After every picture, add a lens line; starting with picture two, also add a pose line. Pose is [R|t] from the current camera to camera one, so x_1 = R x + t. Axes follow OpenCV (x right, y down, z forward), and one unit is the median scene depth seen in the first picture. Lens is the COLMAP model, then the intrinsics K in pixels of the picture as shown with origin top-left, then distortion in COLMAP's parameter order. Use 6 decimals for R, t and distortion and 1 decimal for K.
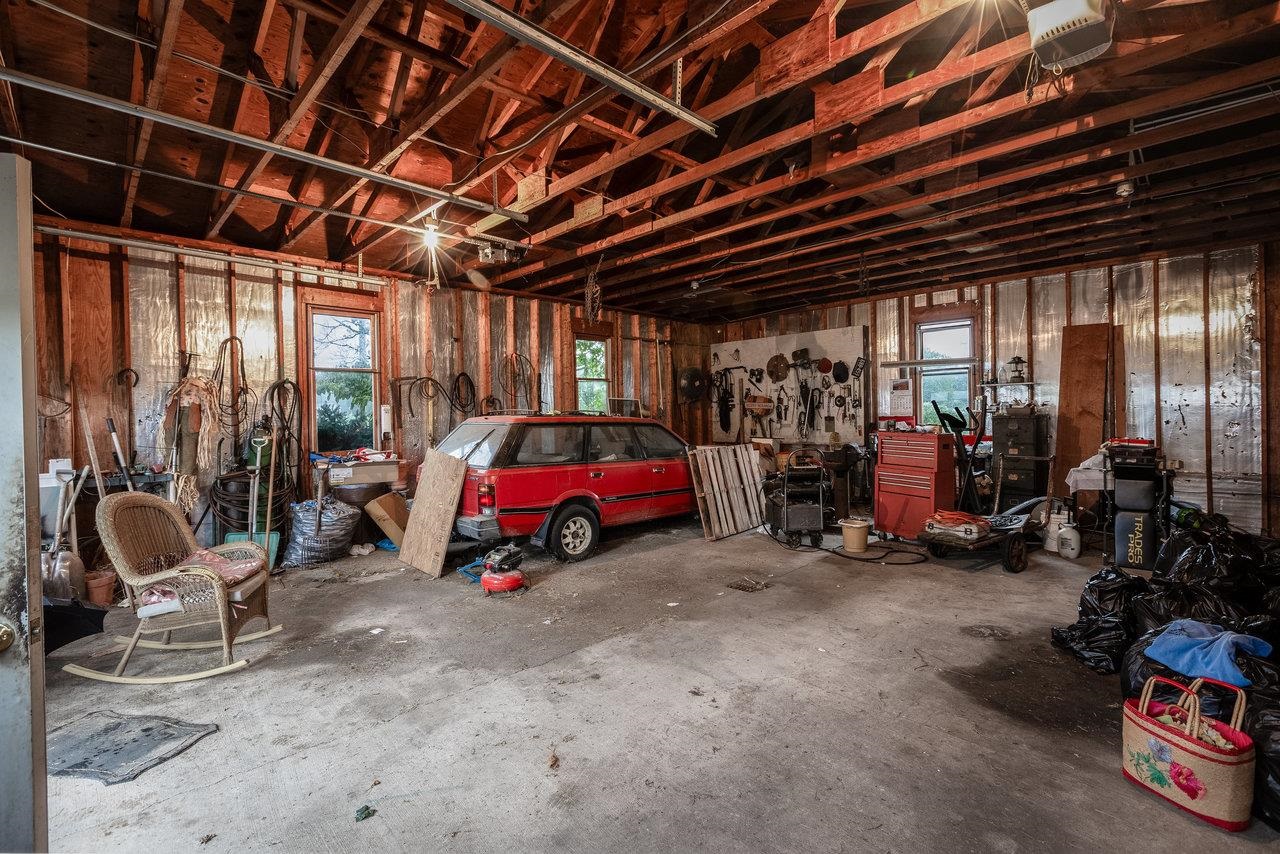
lens RADIAL K [[583.2, 0, 654.1], [0, 583.2, 423.9], [0, 0, 1]] dist [0.006266, 0.000770]
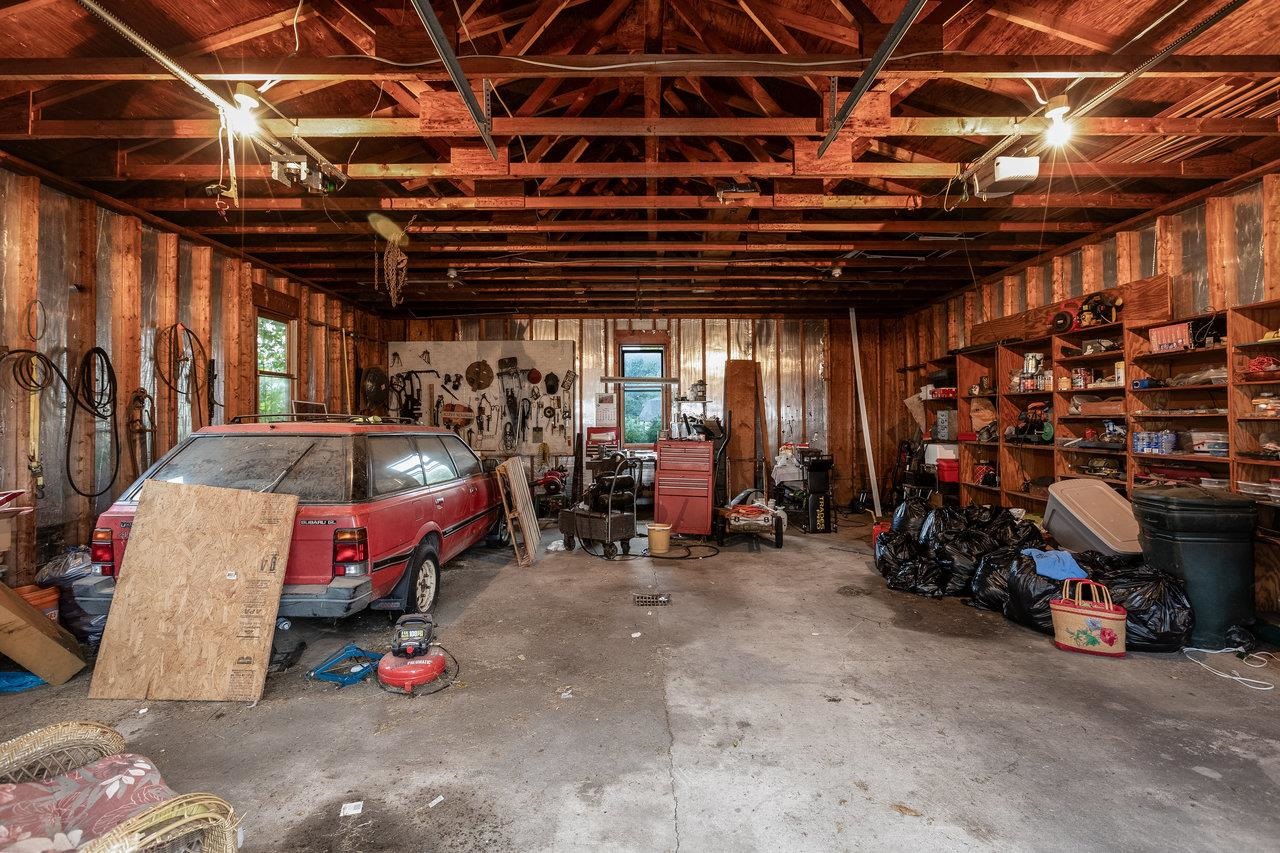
lens RADIAL K [[583.2, 0, 646.4], [0, 583.2, 416.5], [0, 0, 1]] dist [0.006266, 0.000770]
pose [[0.696101, 0.016819, 0.717747, -0.388450], [0.007079, 0.999516, -0.030288, 0.001039], [-0.717909, 0.026164, 0.695645, 0.229276]]
